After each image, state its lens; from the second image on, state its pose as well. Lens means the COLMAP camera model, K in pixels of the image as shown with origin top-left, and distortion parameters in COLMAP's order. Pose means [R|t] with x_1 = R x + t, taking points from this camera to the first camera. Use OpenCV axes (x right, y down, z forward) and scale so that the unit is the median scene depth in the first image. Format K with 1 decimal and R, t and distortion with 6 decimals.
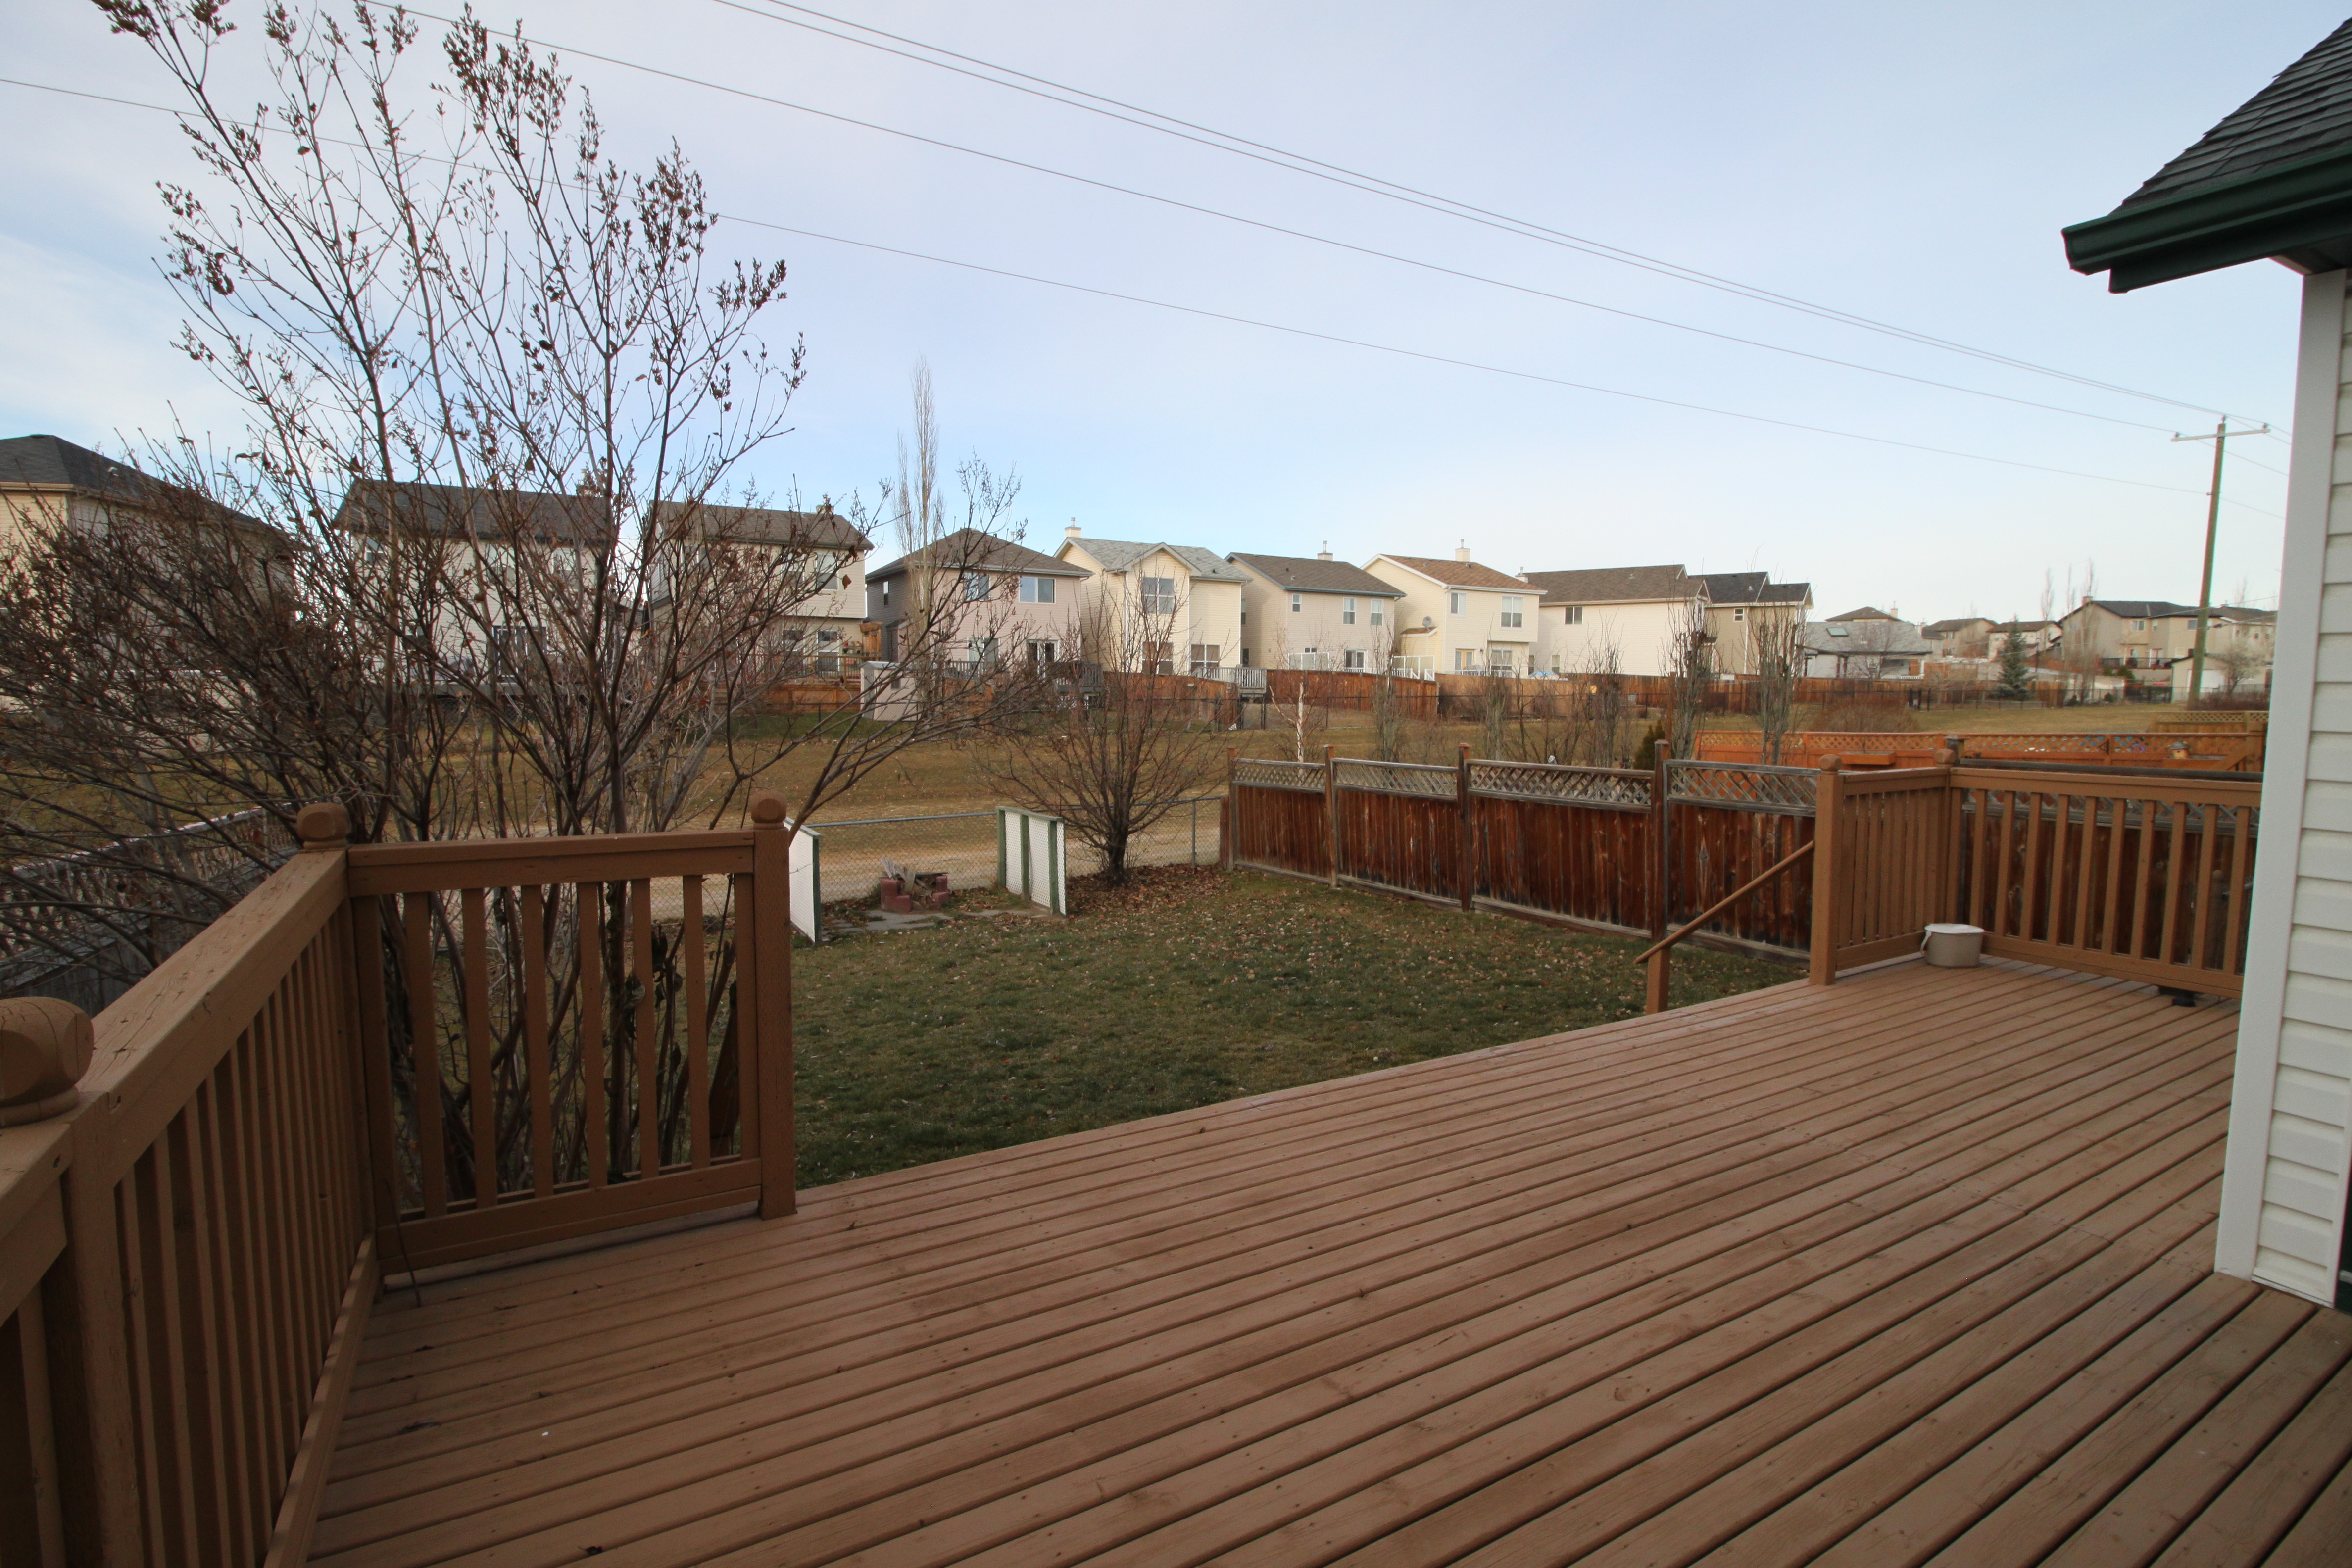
lens RADIAL K [[1082.0, 0, 1194.9], [0, 1082.0, 770.0], [0, 0, 1]] dist [0.000513, -0.012446]
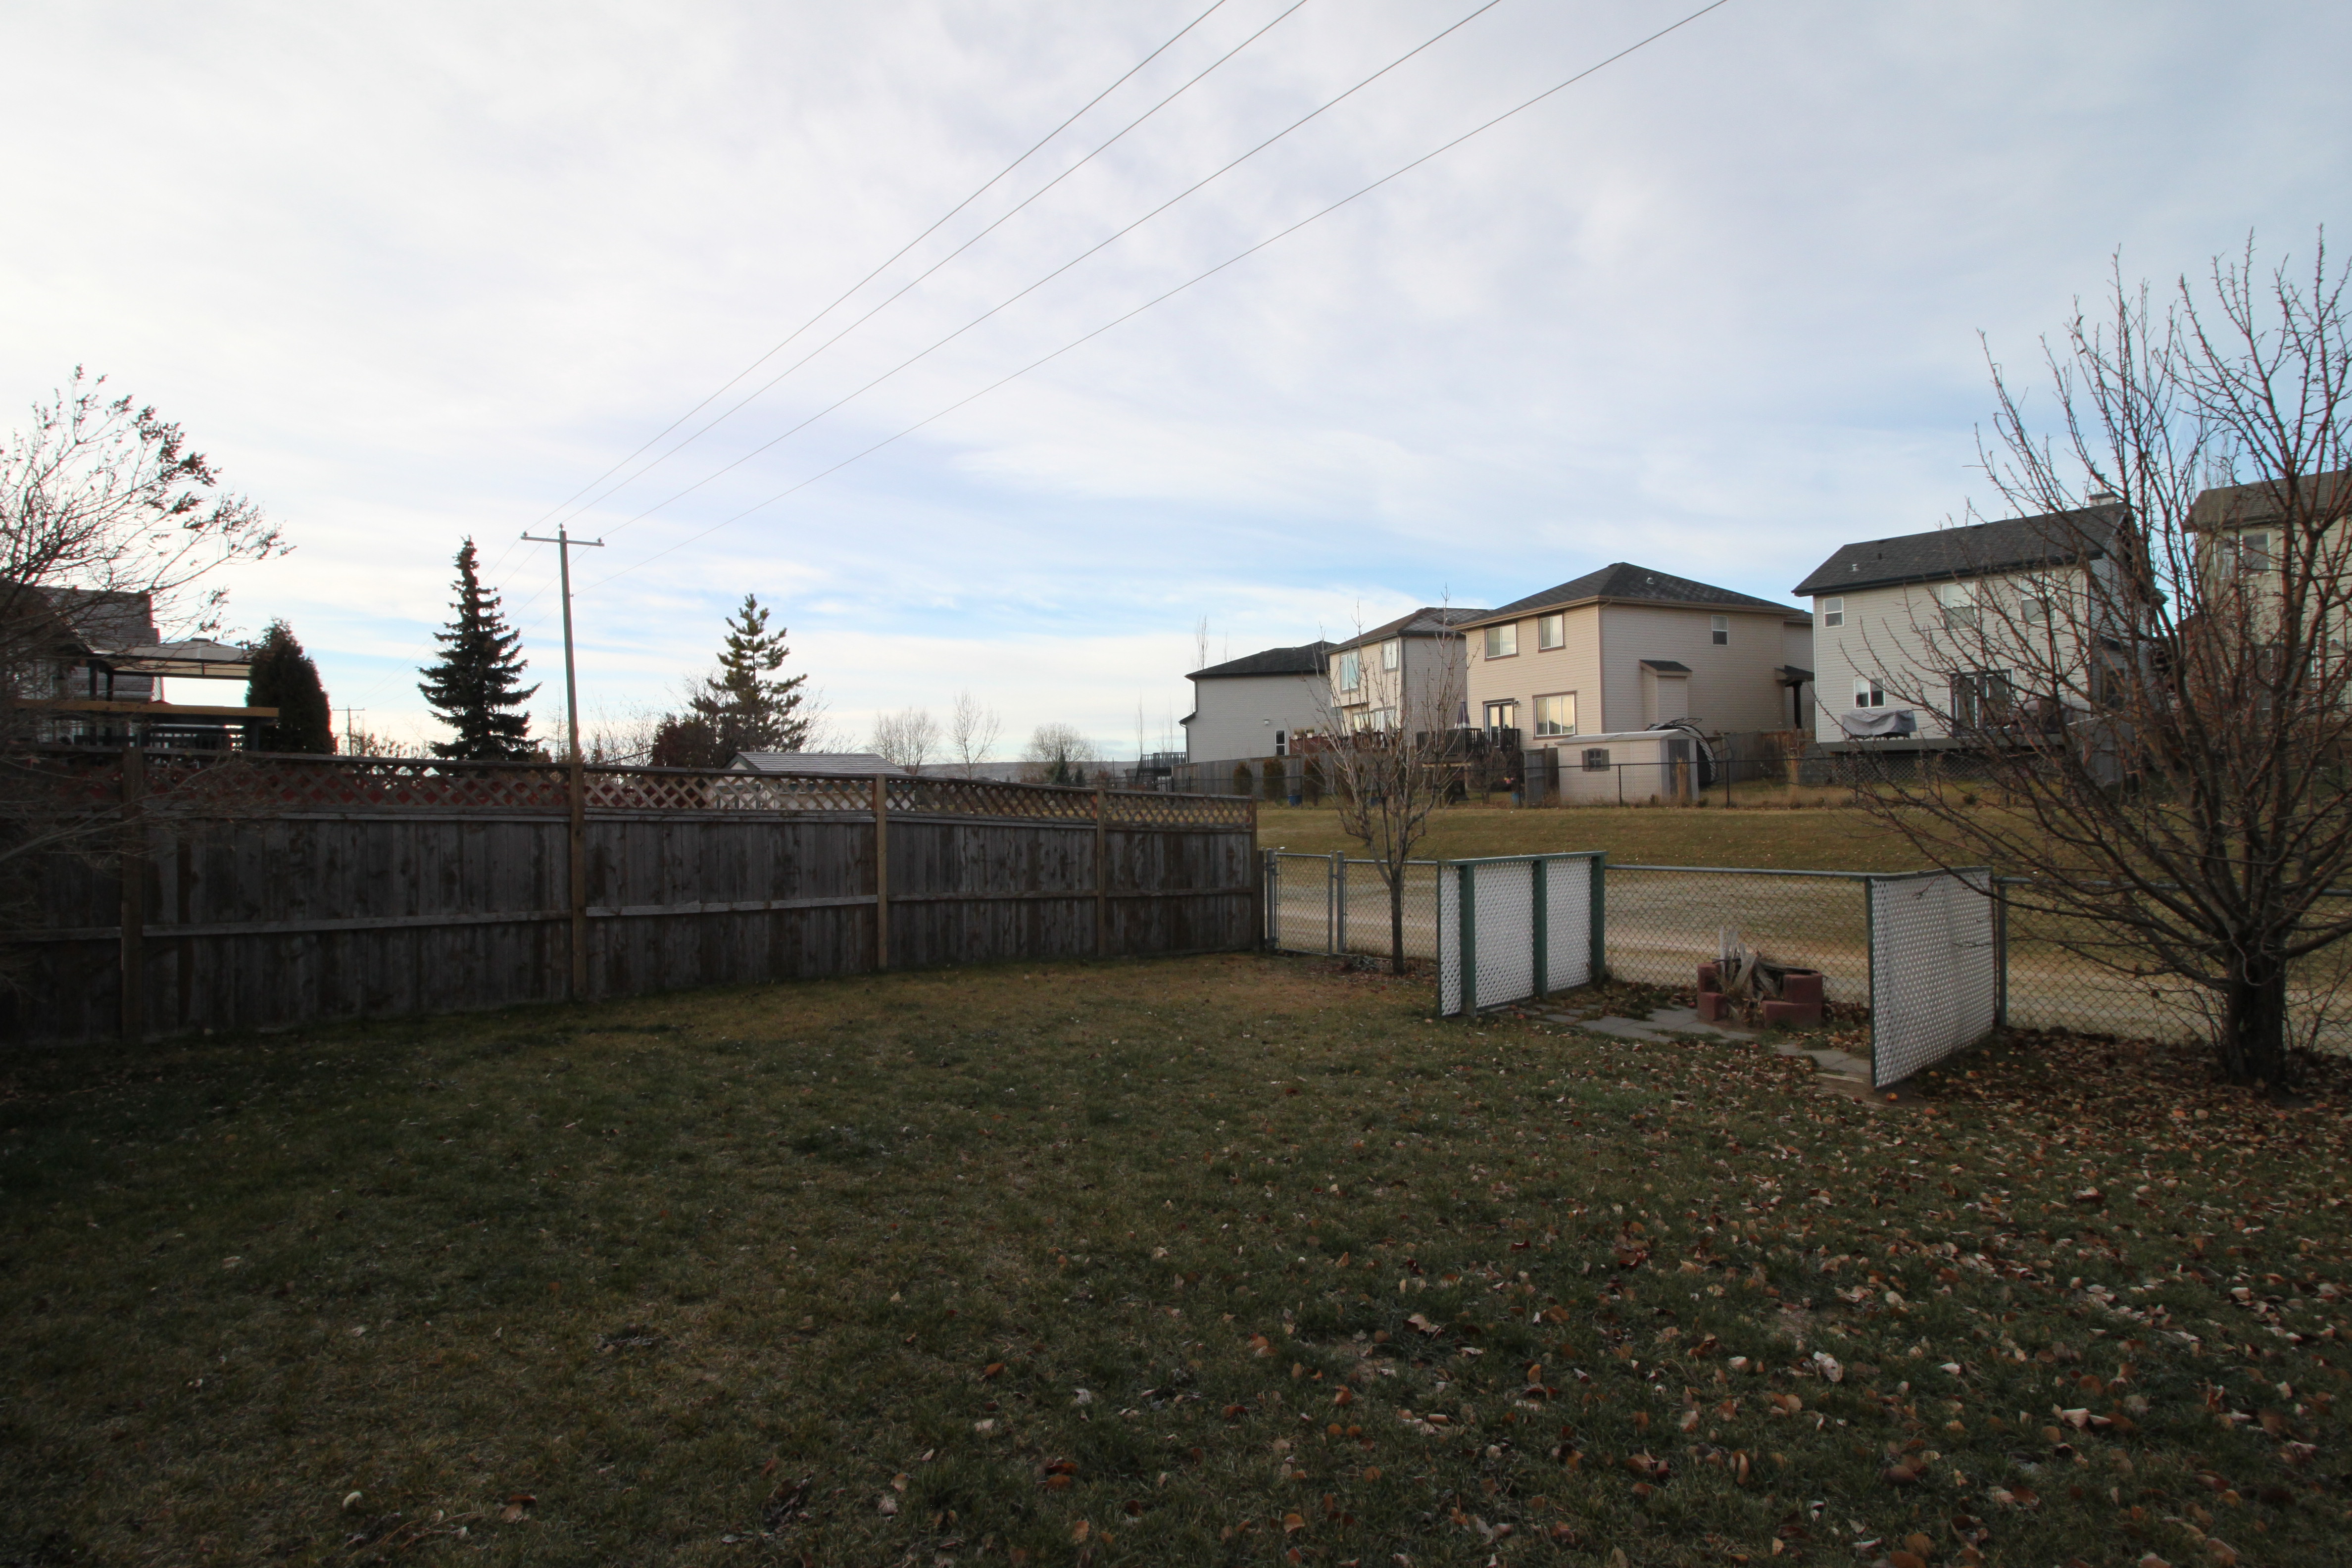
lens RADIAL K [[1082.0, 0, 1194.9], [0, 1082.0, 770.0], [0, 0, 1]] dist [0.000513, -0.012446]
pose [[0.209410, -0.017235, -0.977676, 0.395342], [-0.056676, 0.997950, -0.029732, 0.041618], [0.976184, 0.061637, 0.208004, 0.886359]]
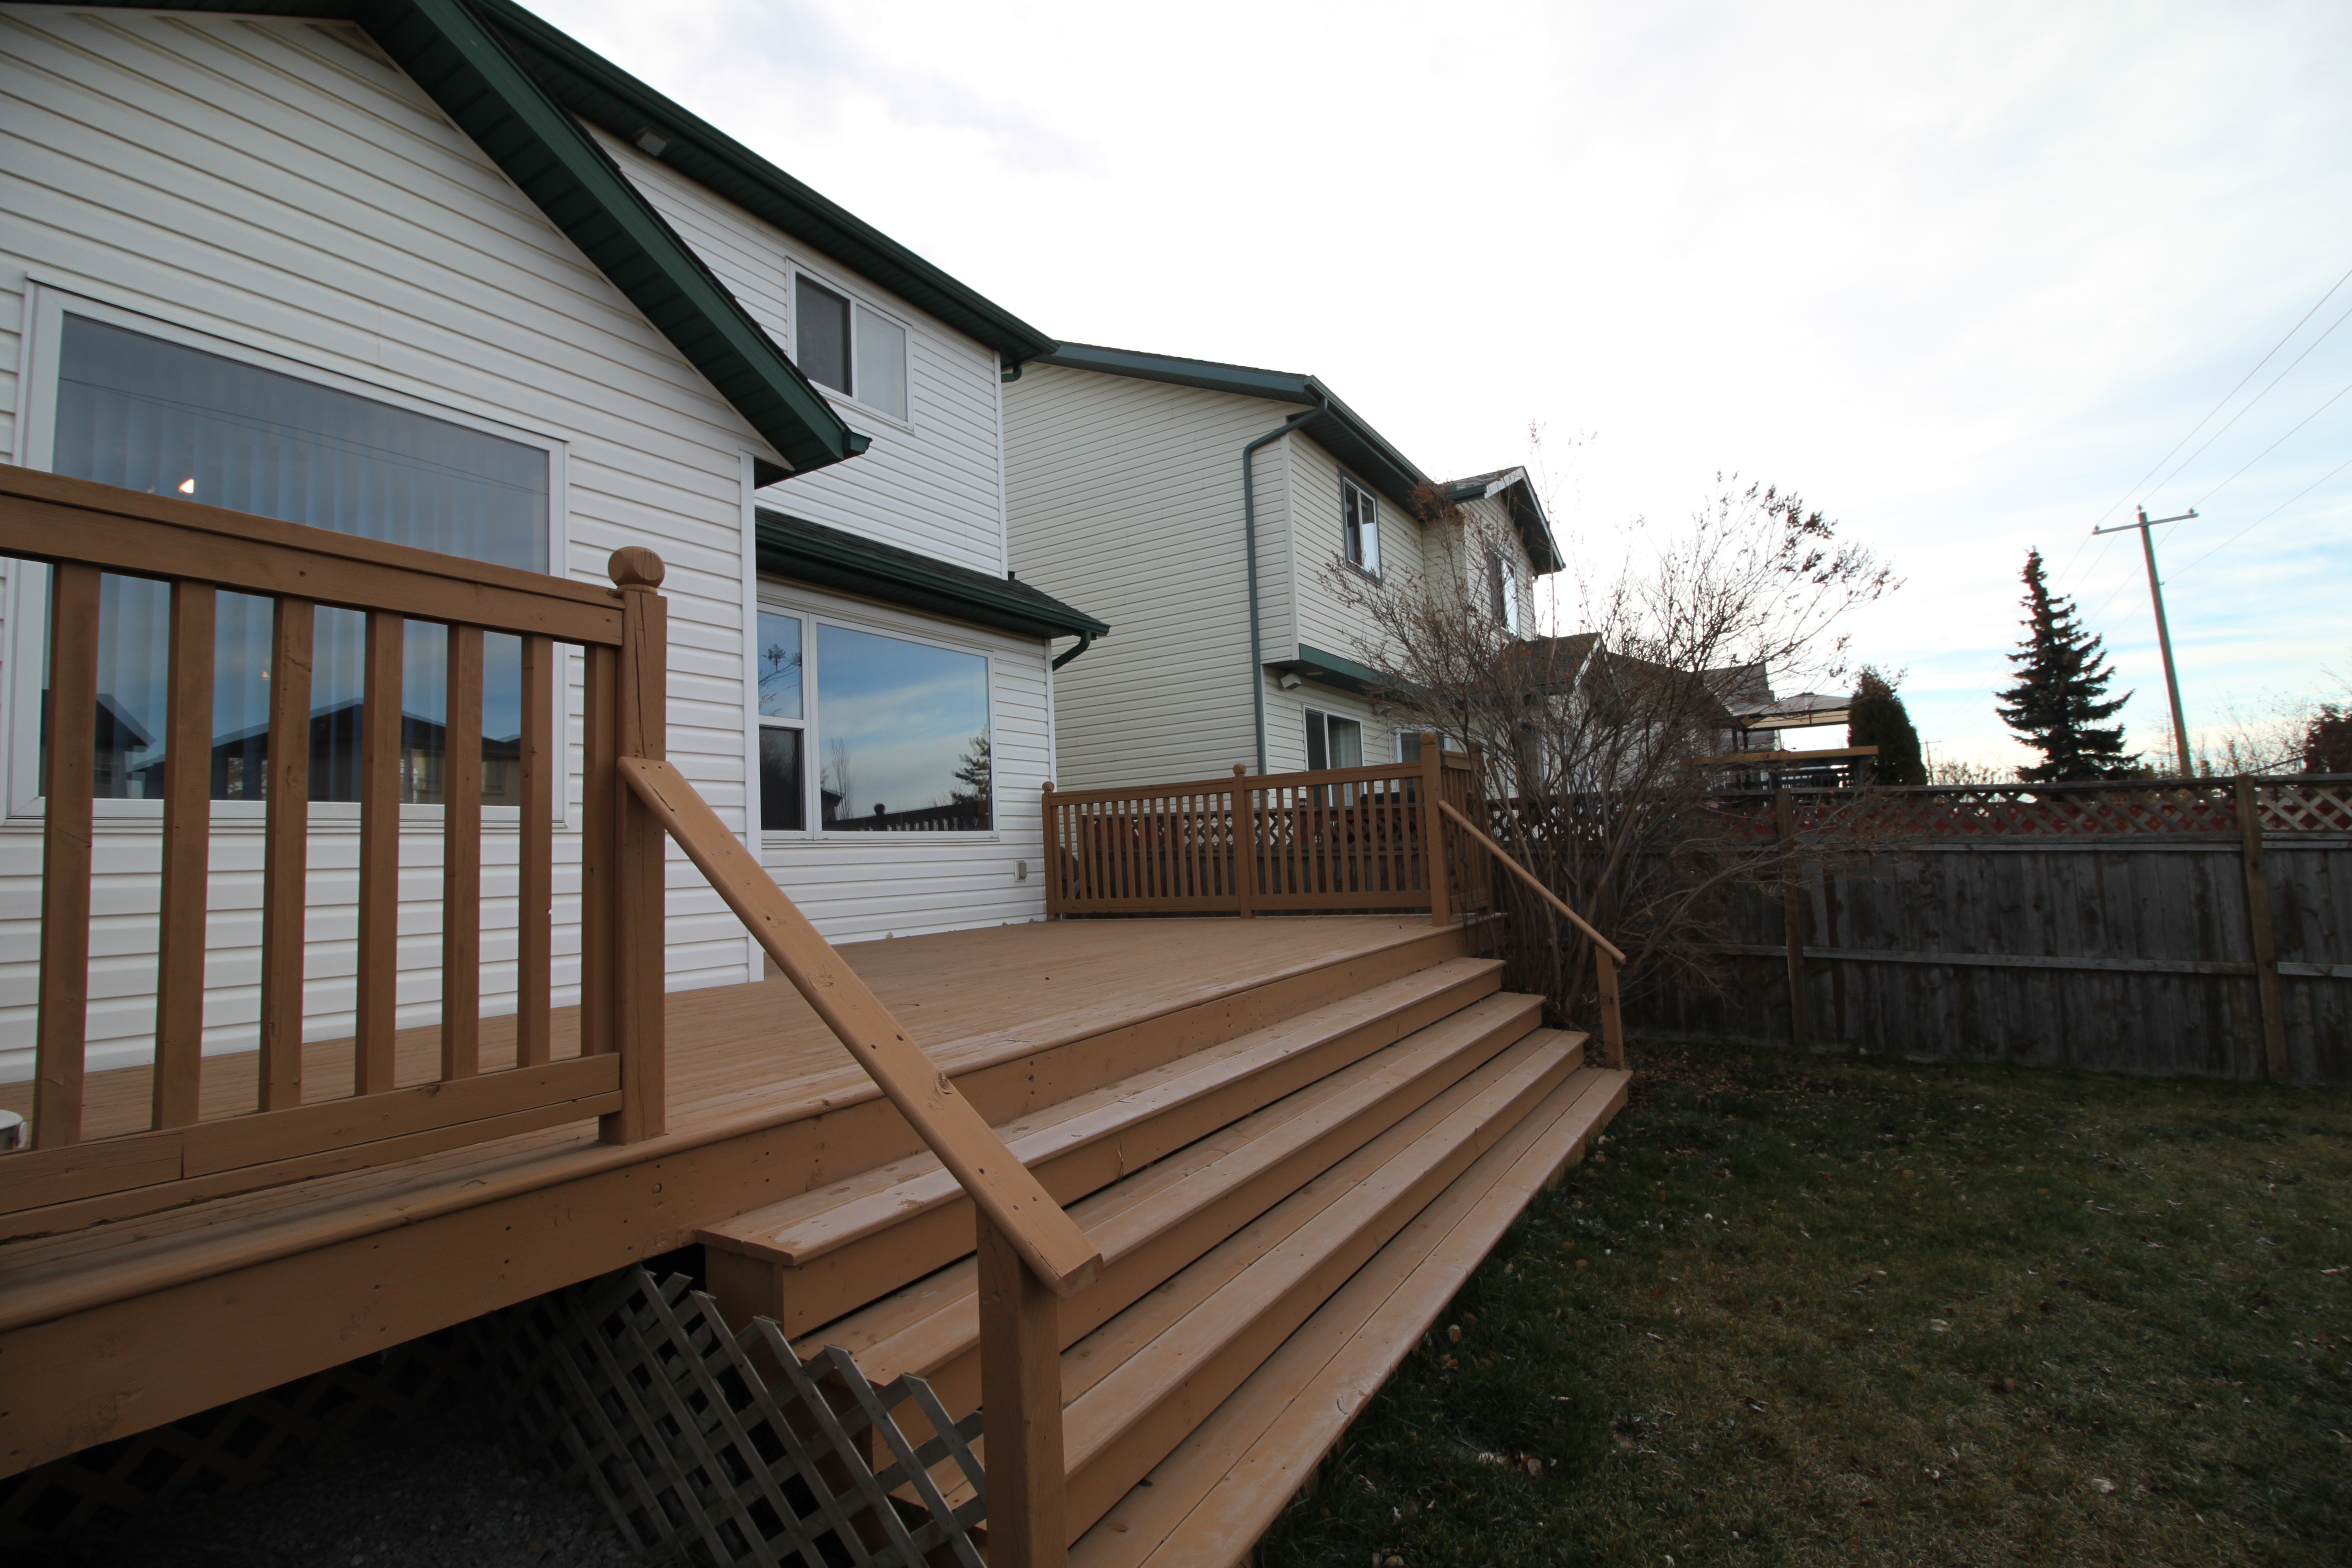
lens RADIAL K [[1082.0, 0, 1194.9], [0, 1082.0, 770.0], [0, 0, 1]] dist [0.000513, -0.012446]
pose [[-0.868958, -0.003821, -0.494871, 0.349479], [0.005624, 0.999829, -0.017595, 0.042930], [0.494854, -0.018073, -0.868788, 0.839357]]
